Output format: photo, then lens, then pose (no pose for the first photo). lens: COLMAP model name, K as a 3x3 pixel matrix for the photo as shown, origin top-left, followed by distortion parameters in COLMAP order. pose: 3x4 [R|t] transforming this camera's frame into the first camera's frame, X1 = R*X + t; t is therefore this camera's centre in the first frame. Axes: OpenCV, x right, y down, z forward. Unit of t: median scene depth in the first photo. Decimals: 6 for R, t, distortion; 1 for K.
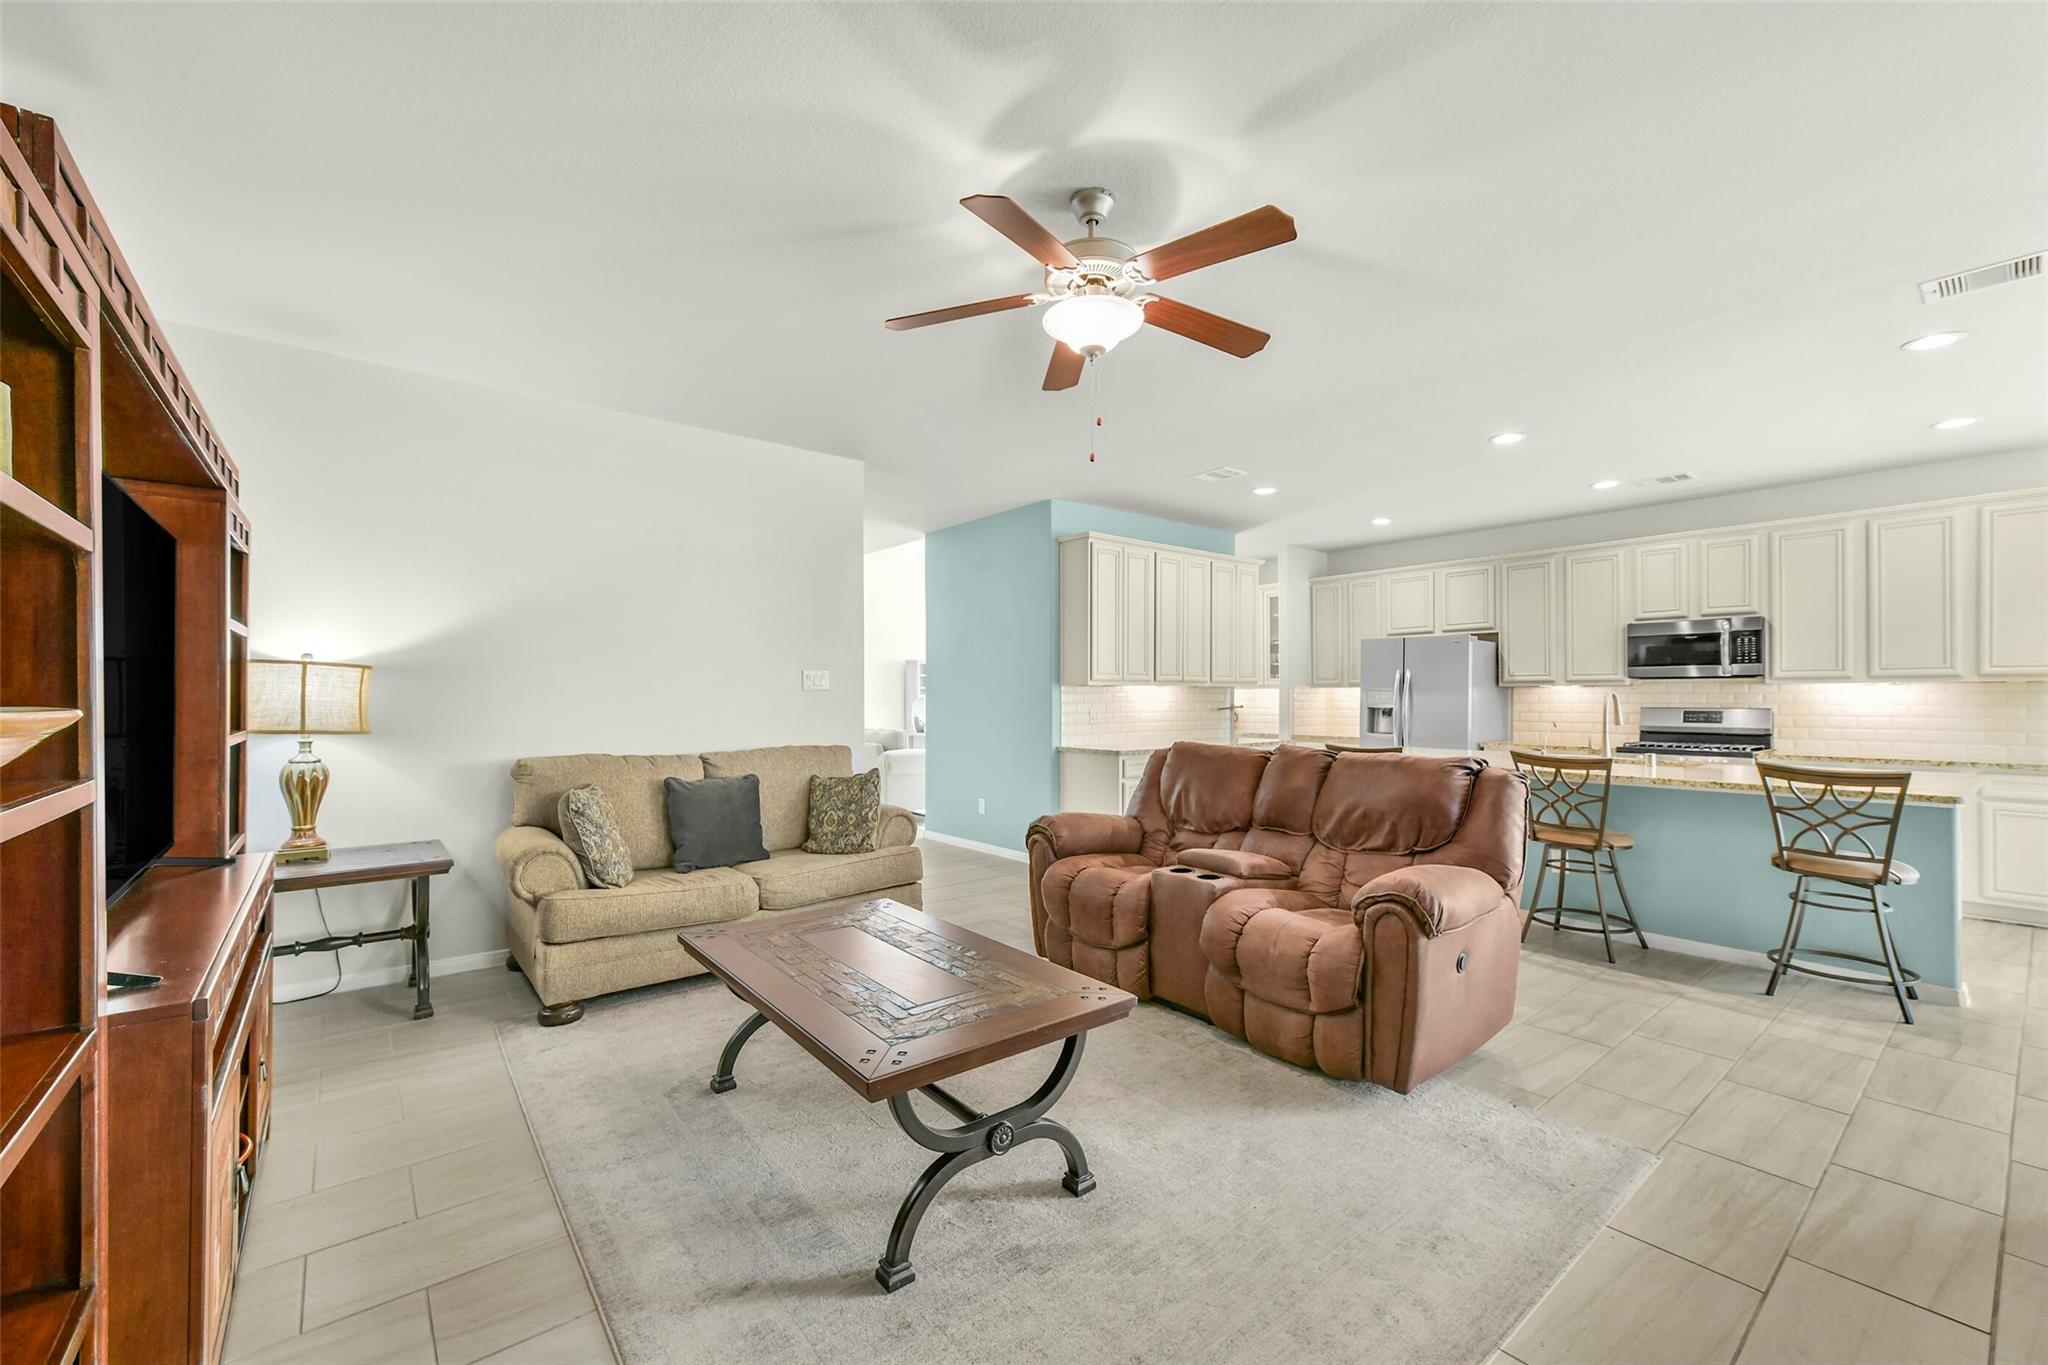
lens RADIAL K [[840.5, 0, 1013.3], [0, 840.5, 689.4], [0, 0, 1]] dist [0.004569, 0.000884]
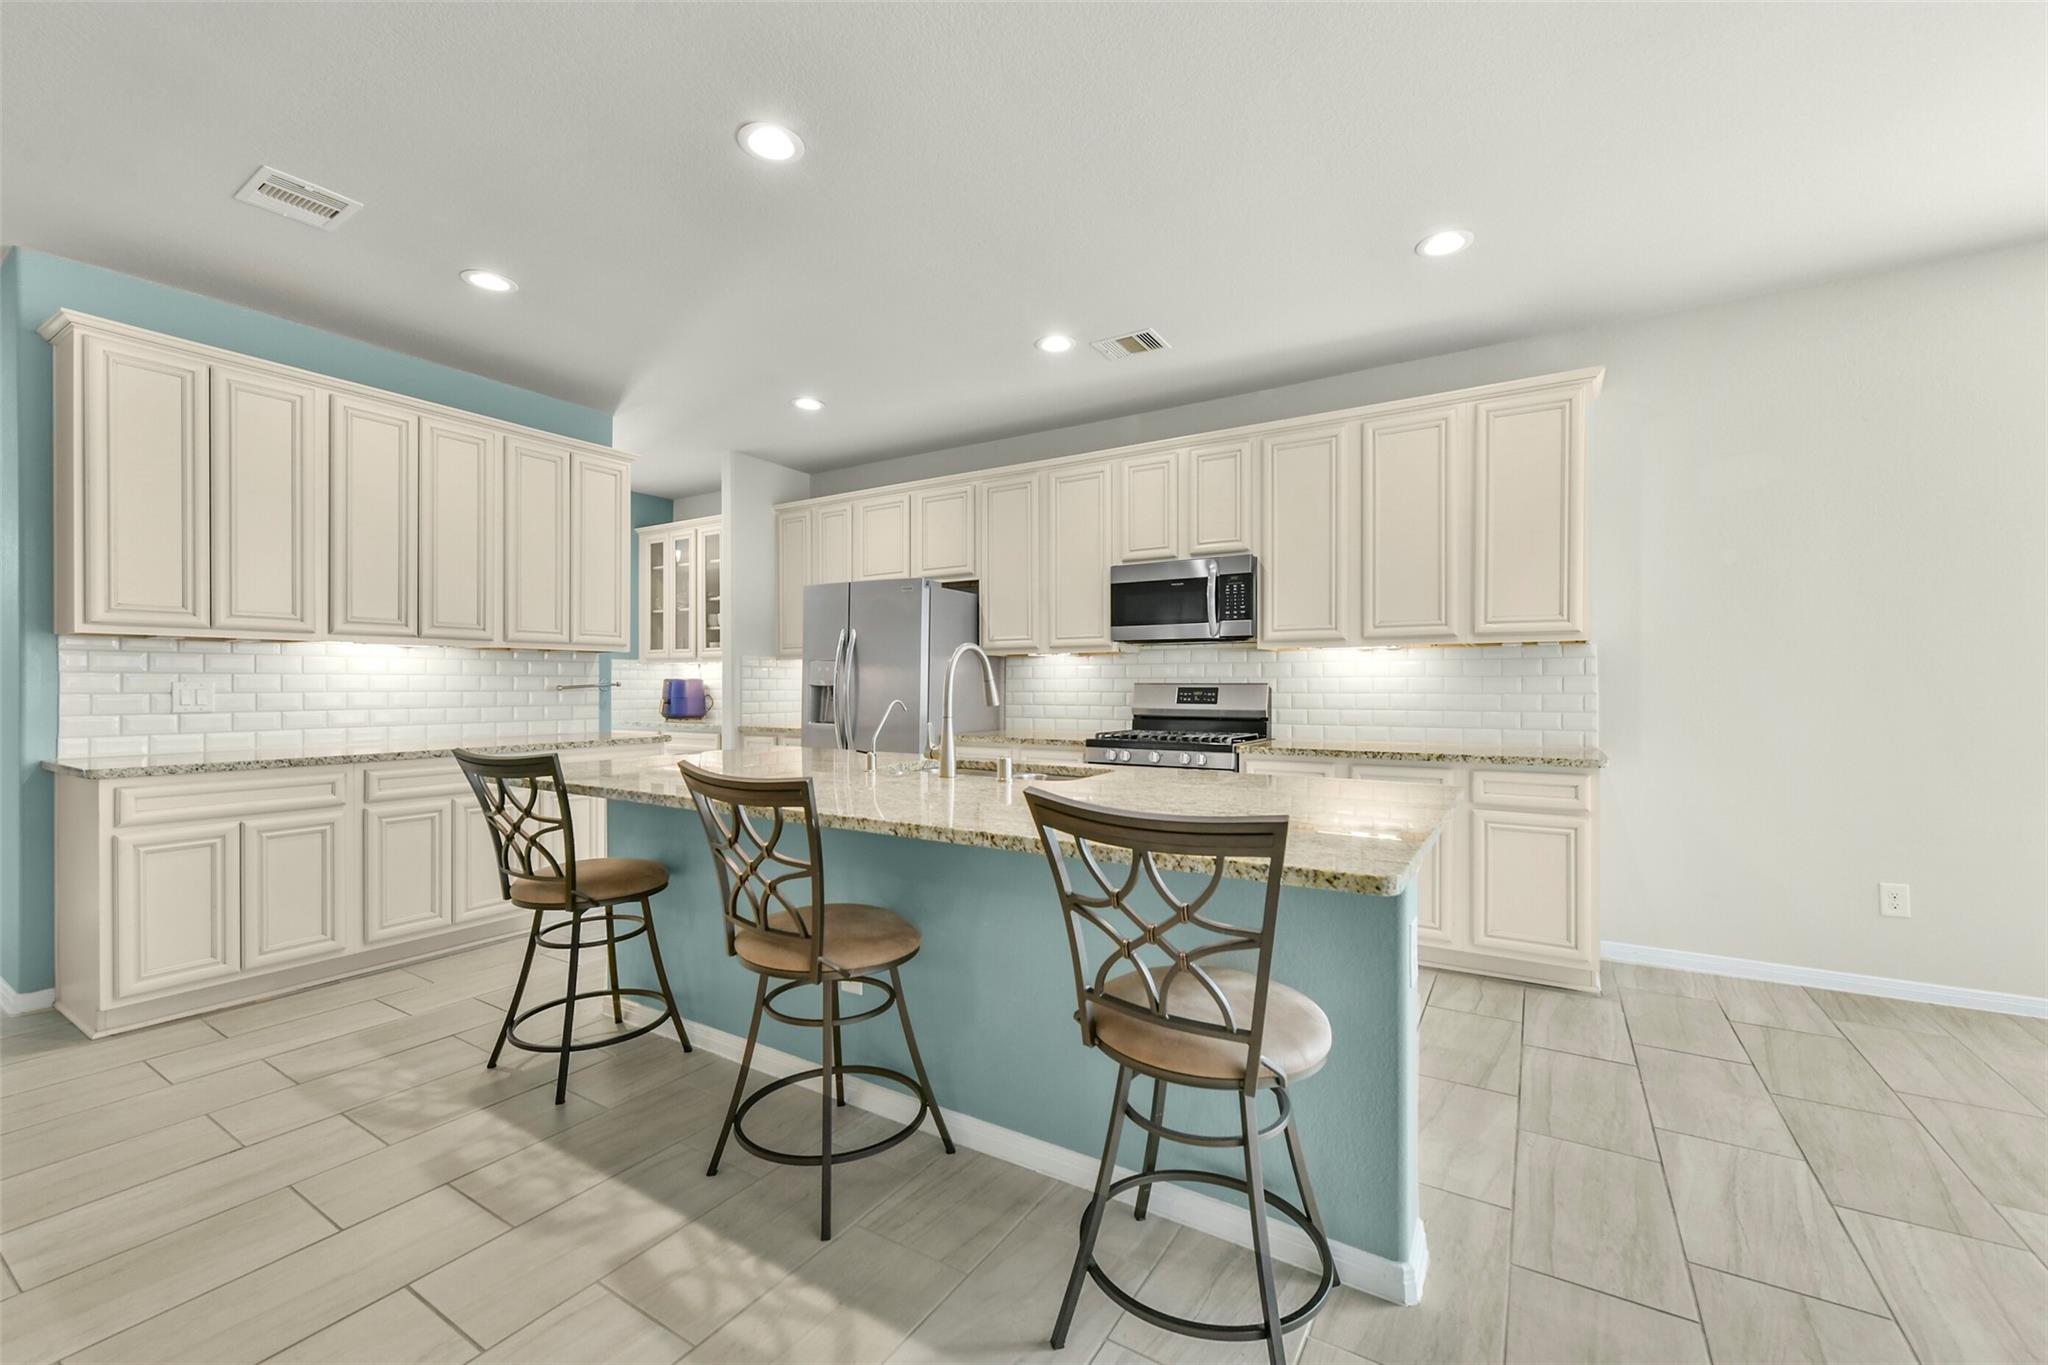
lens RADIAL K [[830.5, 0, 1026.5], [0, 830.5, 684.2], [0, 0, 1]] dist [0.003816, 0.000598]
pose [[0.944646, 0.002702, 0.328082, 0.466438], [-0.004952, 0.999970, 0.006024, 0.020151], [-0.328055, -0.007315, 0.944630, 0.386794]]
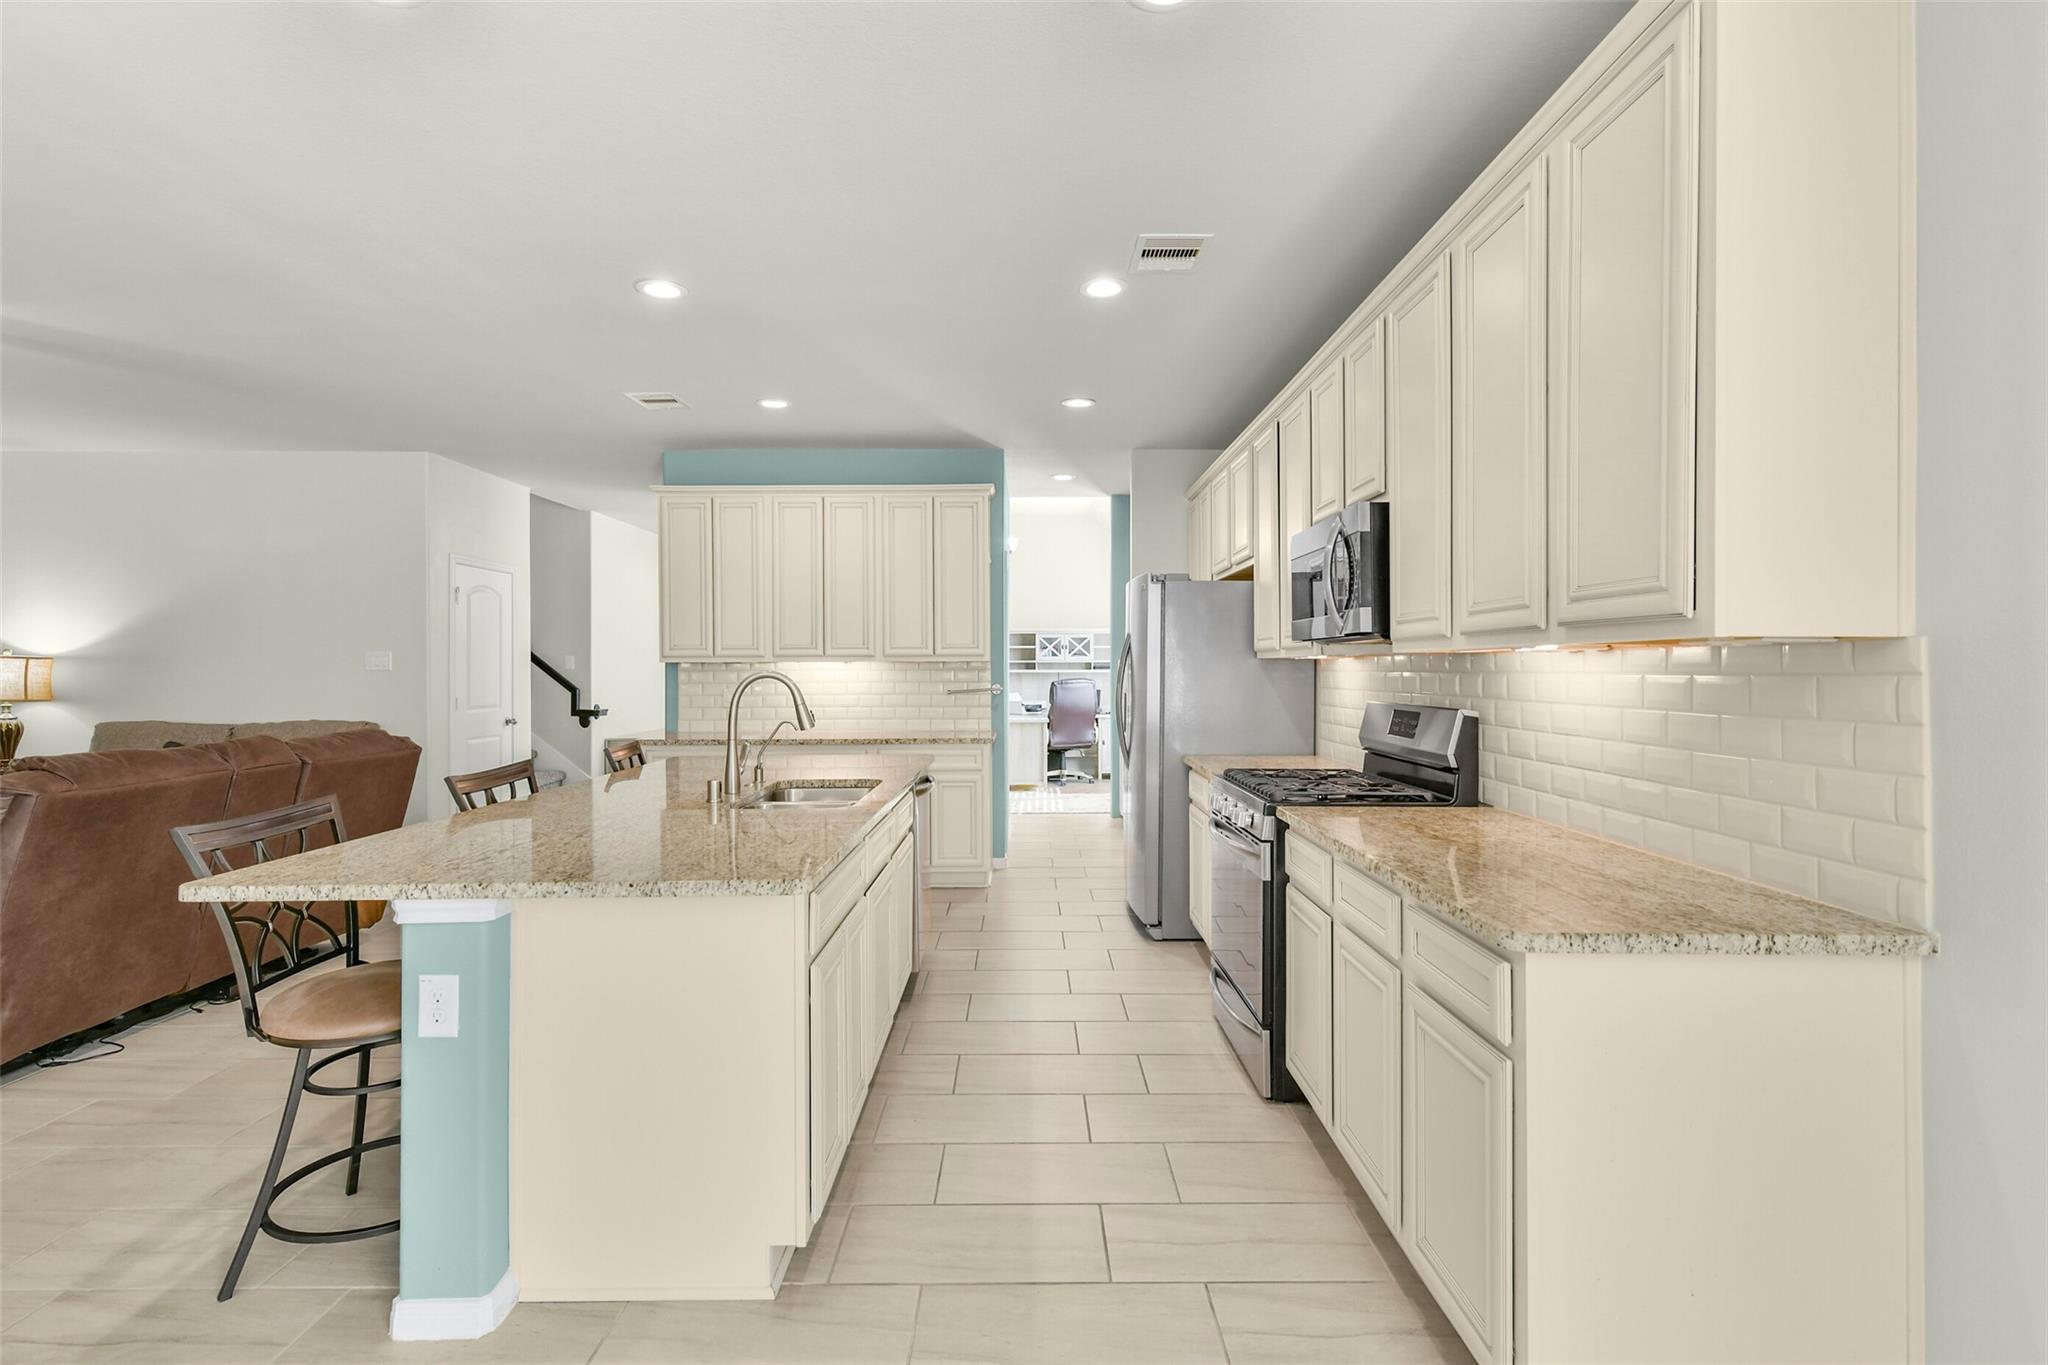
lens RADIAL K [[961.6, 0, 1030.8], [0, 961.6, 670.6], [0, 0, 1]] dist [0.004707, 0.000658]
pose [[0.784209, 0.000746, -0.620496, 1.056980], [0.006645, 0.999932, 0.009601, -0.003840], [0.620461, -0.011653, 0.784151, 0.481800]]
